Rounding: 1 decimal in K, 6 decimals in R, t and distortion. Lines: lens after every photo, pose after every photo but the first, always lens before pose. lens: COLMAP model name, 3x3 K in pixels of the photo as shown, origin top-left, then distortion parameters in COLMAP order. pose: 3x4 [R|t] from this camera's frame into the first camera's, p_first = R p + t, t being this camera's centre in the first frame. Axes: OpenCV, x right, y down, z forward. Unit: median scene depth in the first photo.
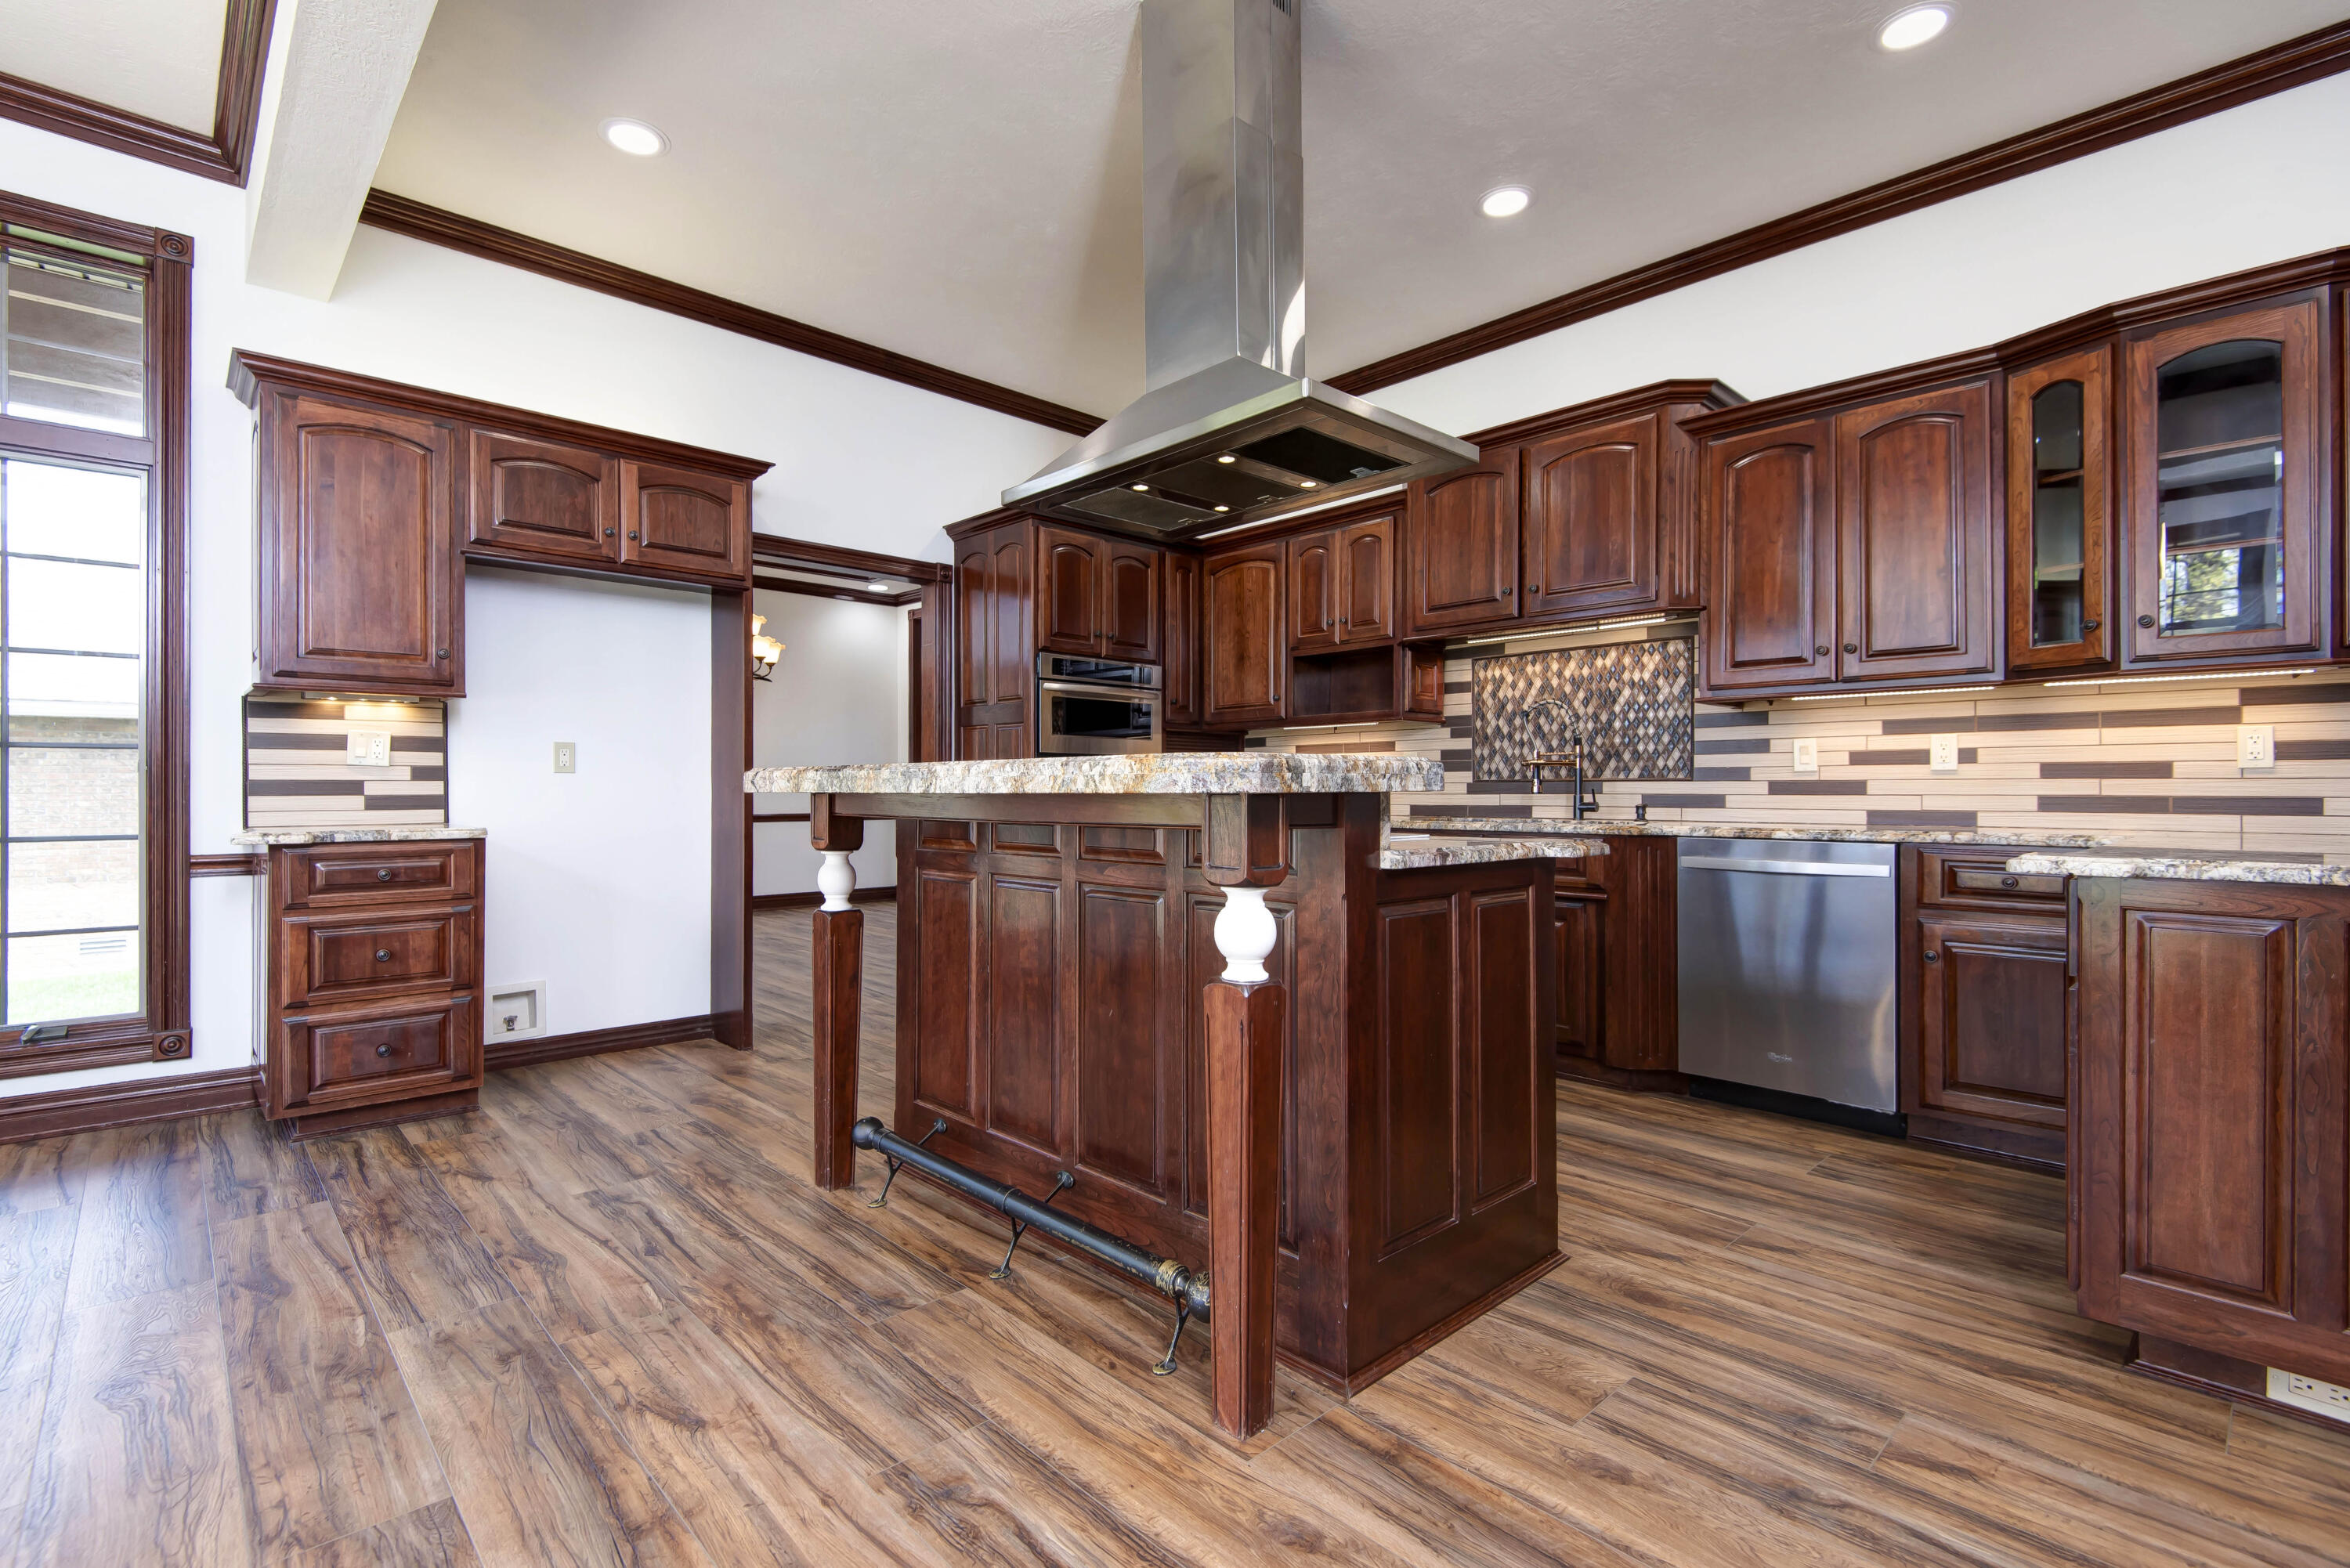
lens RADIAL K [[1074.2, 0, 1166.3], [0, 1074.2, 786.0], [0, 0, 1]] dist [-0.001359, -0.000227]
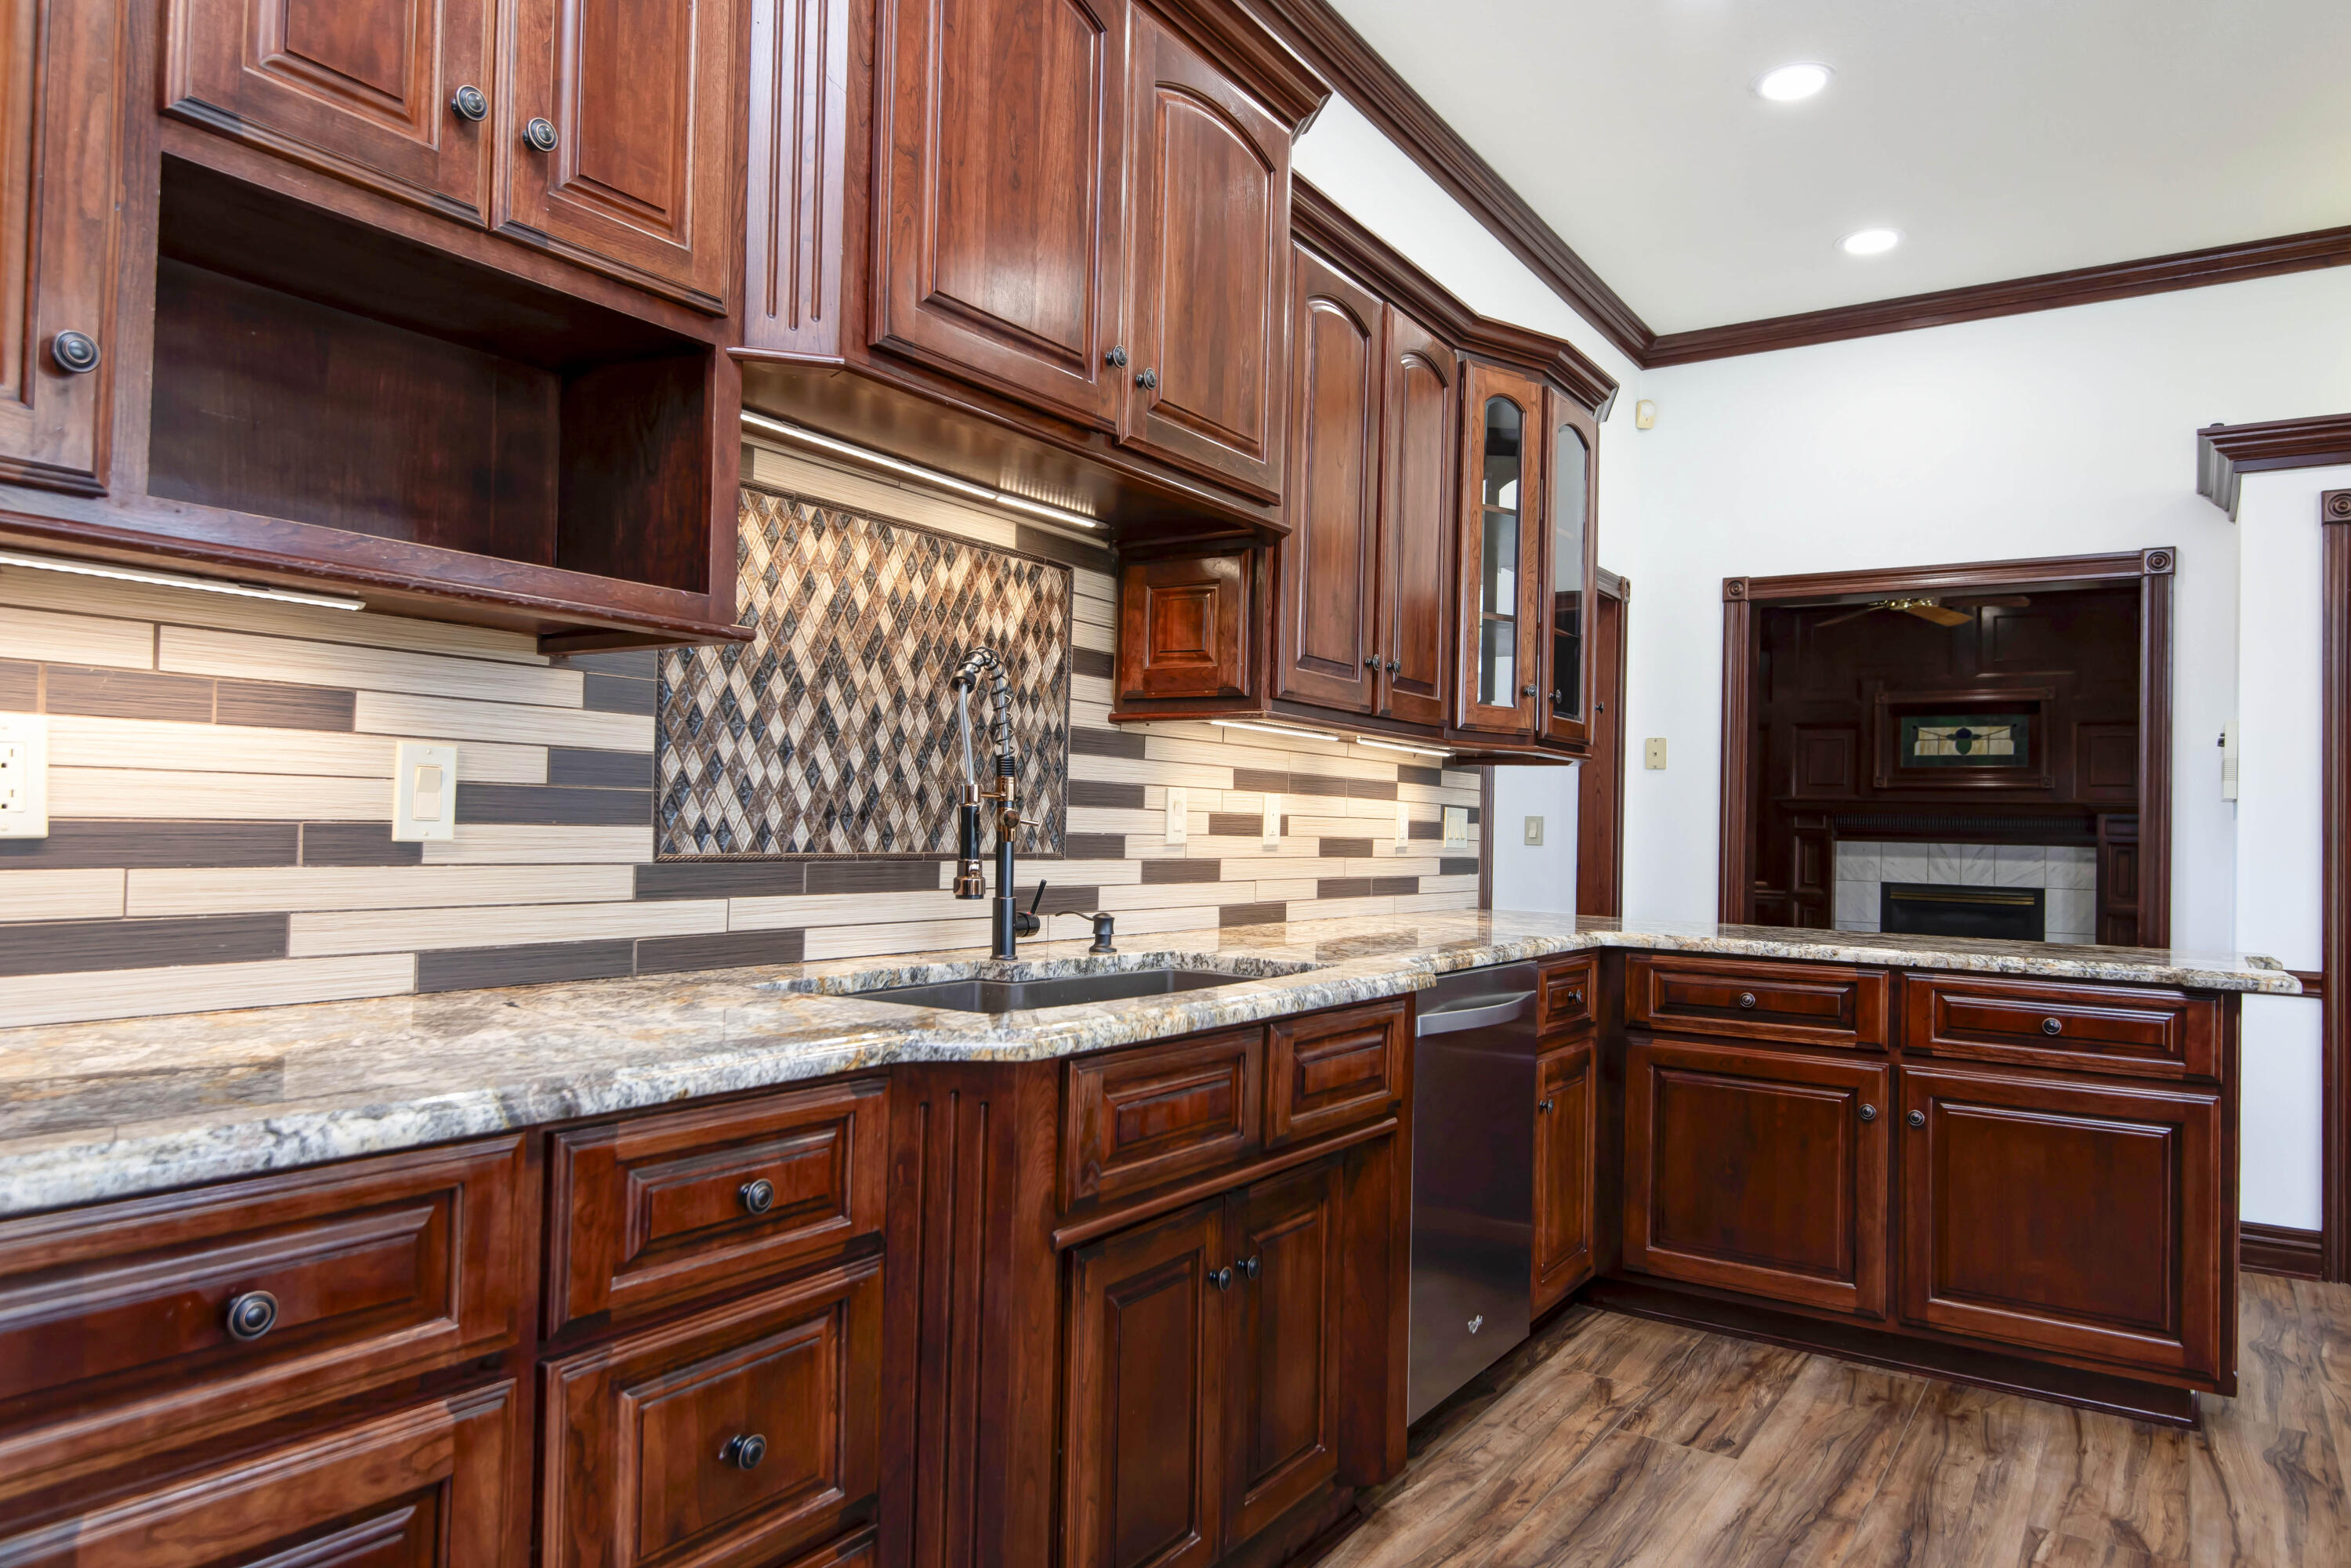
lens RADIAL K [[1457.9, 0, 1171.0], [0, 1457.9, 792.5], [0, 0, 1]] dist [0.013773, -0.000813]
pose [[-0.204583, 0.018505, 0.978674, -0.163983], [-0.029714, 0.999243, -0.025106, -0.018649], [-0.978398, -0.034216, -0.203878, 1.010645]]
